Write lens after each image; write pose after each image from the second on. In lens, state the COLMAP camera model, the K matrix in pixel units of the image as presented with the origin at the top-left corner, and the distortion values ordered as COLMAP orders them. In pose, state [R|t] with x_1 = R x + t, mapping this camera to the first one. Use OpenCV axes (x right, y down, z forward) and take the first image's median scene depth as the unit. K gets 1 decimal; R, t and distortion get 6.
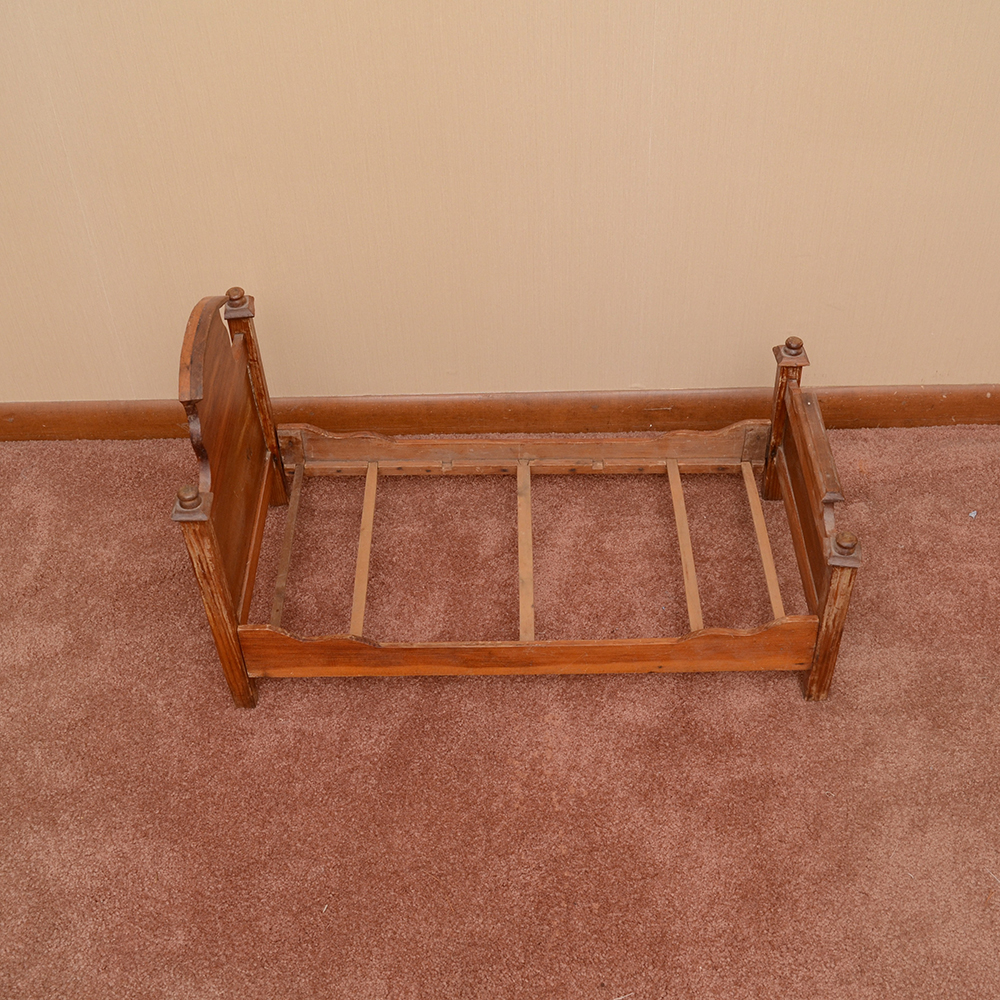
lens RADIAL K [[1319.6, 0, 500.0], [0, 1319.6, 500.0], [0, 0, 1]] dist [-0.080988, -0.010531]
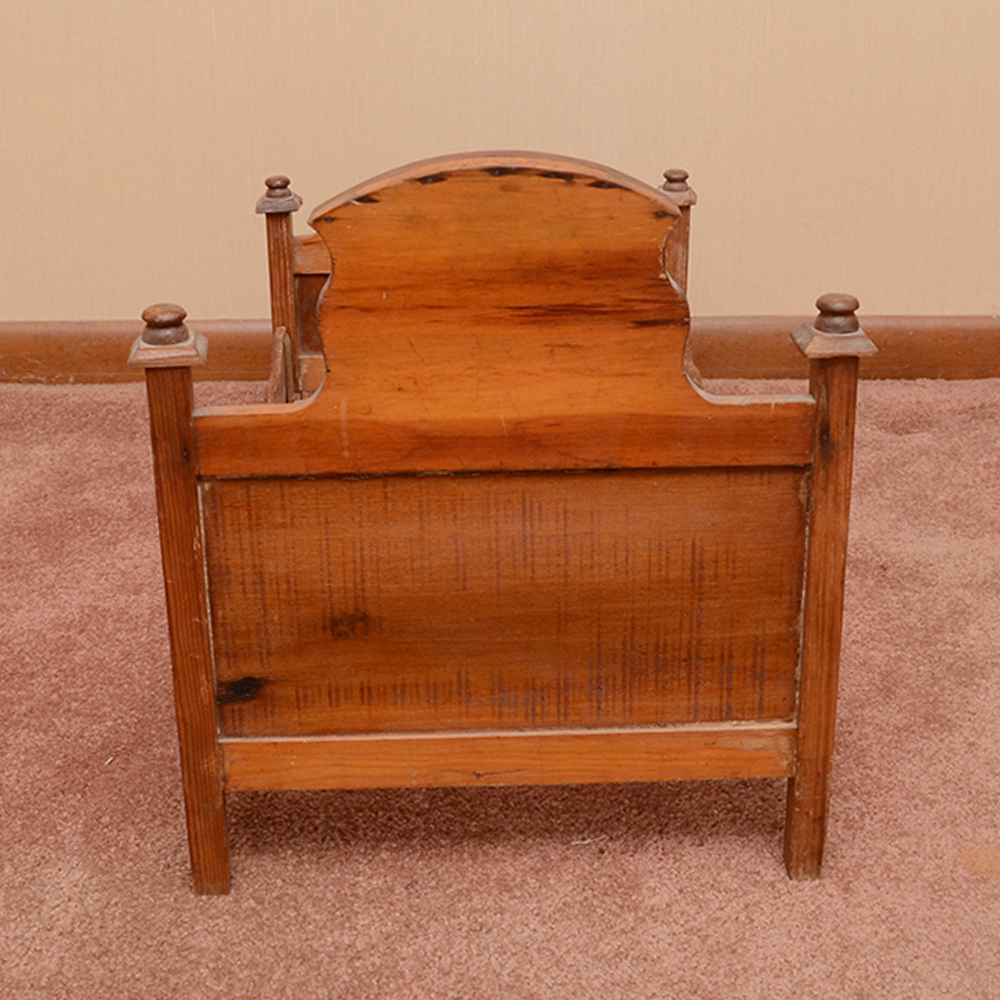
lens RADIAL K [[1879.3, 0, 500.0], [0, 1879.3, 500.0], [0, 0, 1]] dist [-0.060664, -0.324059]
pose [[0.998801, 0.023223, 0.043103, 0.009468], [-0.005822, 0.930441, -0.366396, 0.478208], [-0.048613, 0.365706, 0.929460, 0.112817]]
